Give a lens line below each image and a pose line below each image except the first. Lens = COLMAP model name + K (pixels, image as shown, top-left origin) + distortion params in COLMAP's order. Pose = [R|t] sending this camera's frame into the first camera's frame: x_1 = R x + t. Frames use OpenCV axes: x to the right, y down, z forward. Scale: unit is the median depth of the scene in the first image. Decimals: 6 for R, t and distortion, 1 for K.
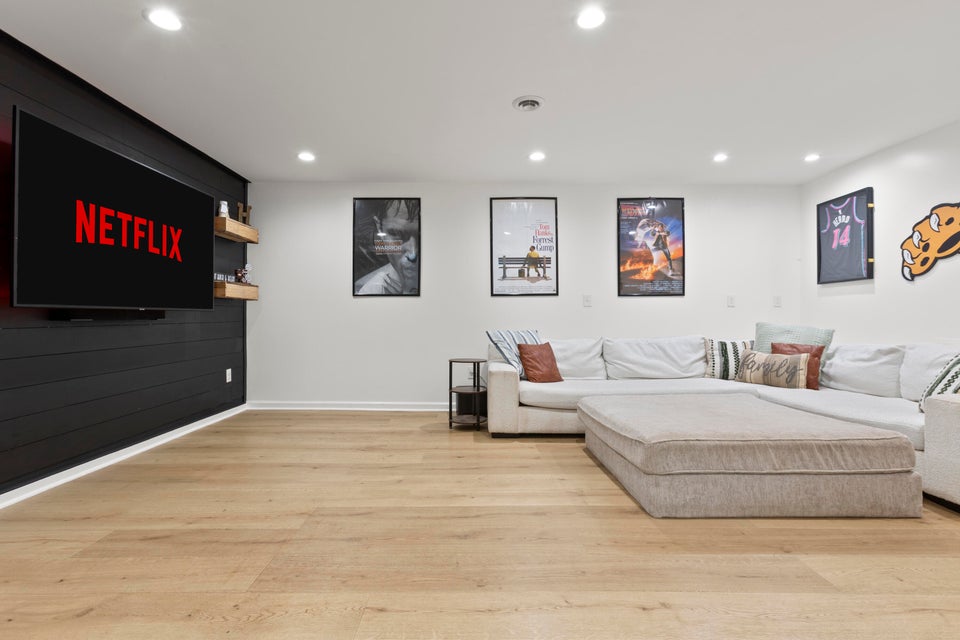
lens RADIAL K [[458.5, 0, 473.3], [0, 458.5, 315.7], [0, 0, 1]] dist [-0.026304, 0.017177]
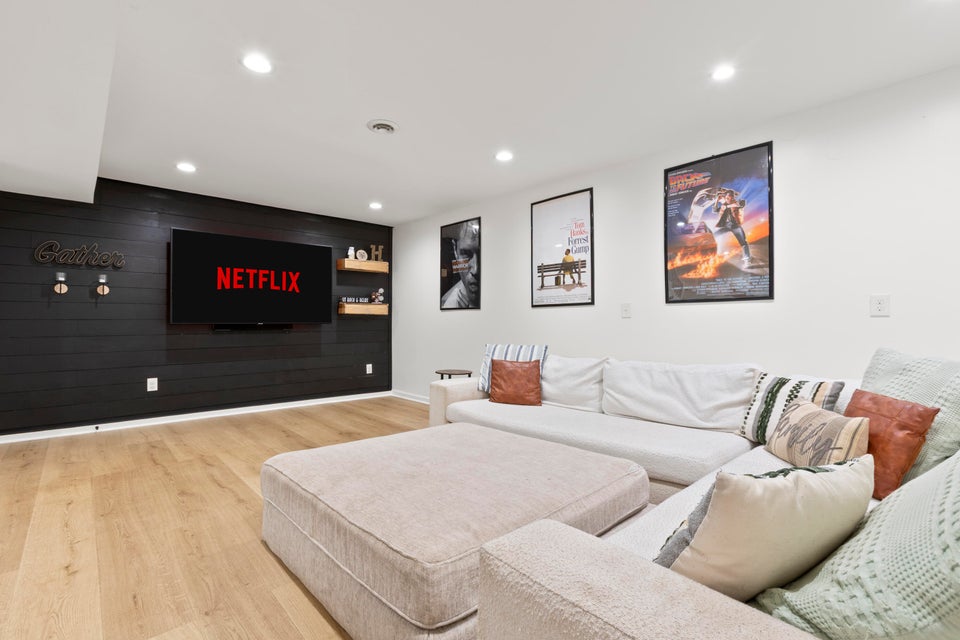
lens RADIAL K [[437.1, 0, 474.0], [0, 437.1, 315.0], [0, 0, 1]] dist [-0.000956, 0.000630]
pose [[0.671598, -0.010224, -0.740845, 0.629357], [0.002694, 0.999932, -0.011357, -0.016664], [0.740911, 0.005632, 0.671580, 0.304702]]
